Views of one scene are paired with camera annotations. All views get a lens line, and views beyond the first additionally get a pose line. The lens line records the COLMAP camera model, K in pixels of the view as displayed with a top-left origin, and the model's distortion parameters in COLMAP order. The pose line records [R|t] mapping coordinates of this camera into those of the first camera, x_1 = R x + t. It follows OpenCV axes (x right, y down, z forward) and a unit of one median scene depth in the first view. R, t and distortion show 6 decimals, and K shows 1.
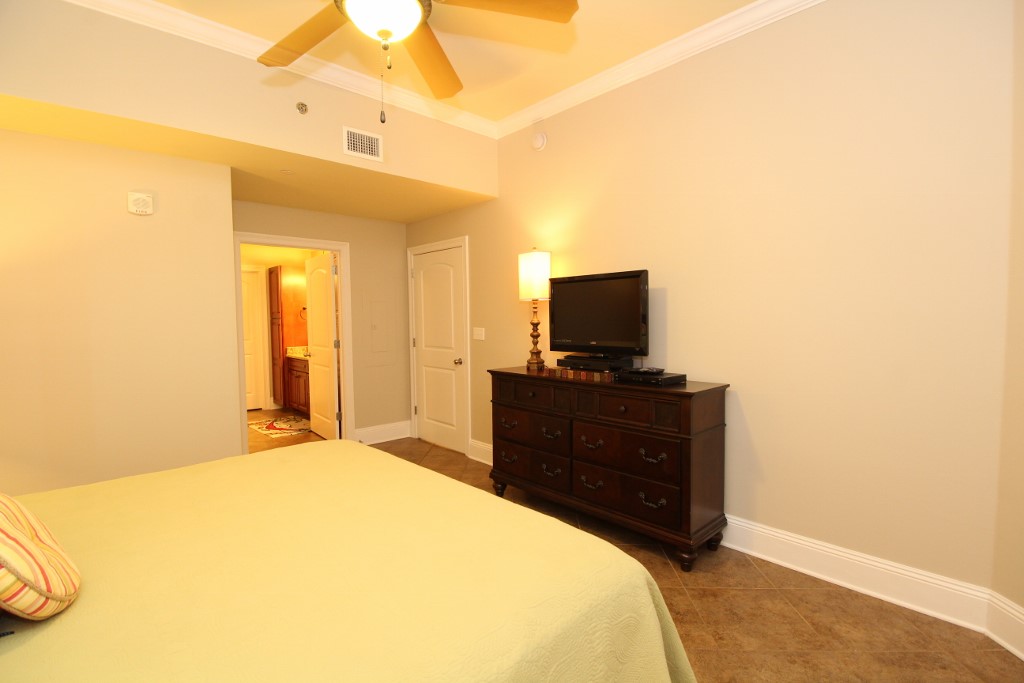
lens RADIAL K [[475.1, 0, 511.1], [0, 475.1, 338.4], [0, 0, 1]] dist [-0.000130, -0.012171]
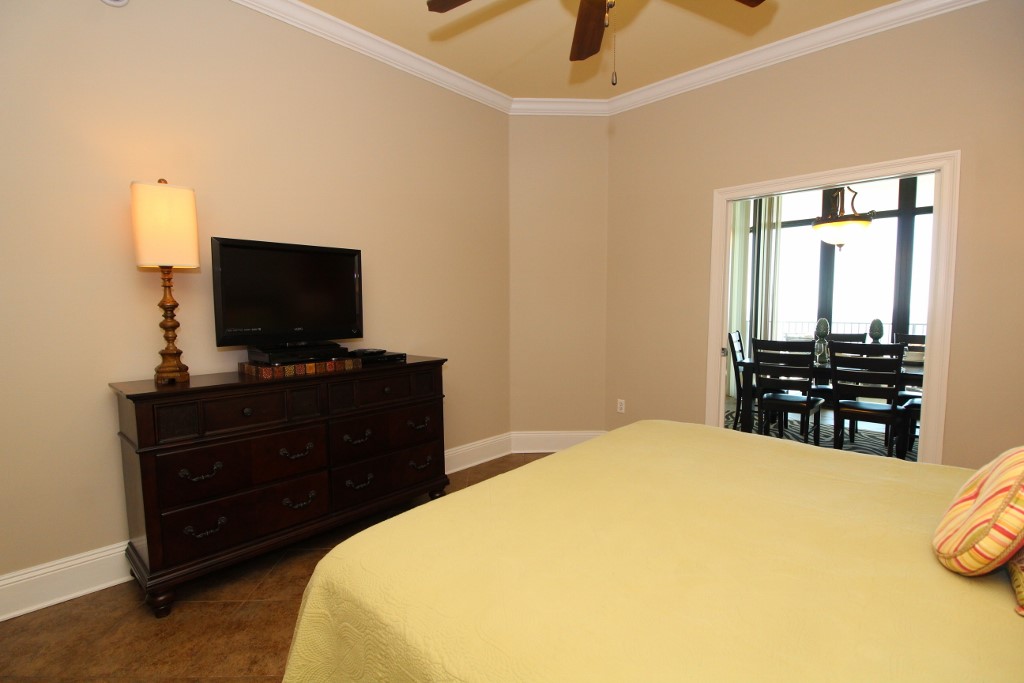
lens RADIAL K [[475.1, 0, 511.1], [0, 475.1, 338.4], [0, 0, 1]] dist [-0.000130, -0.012171]
pose [[-0.048580, -0.075759, 0.995942, -0.592929], [0.034991, 0.996378, 0.077499, -0.022308], [-0.998206, 0.038614, -0.045753, 0.612089]]
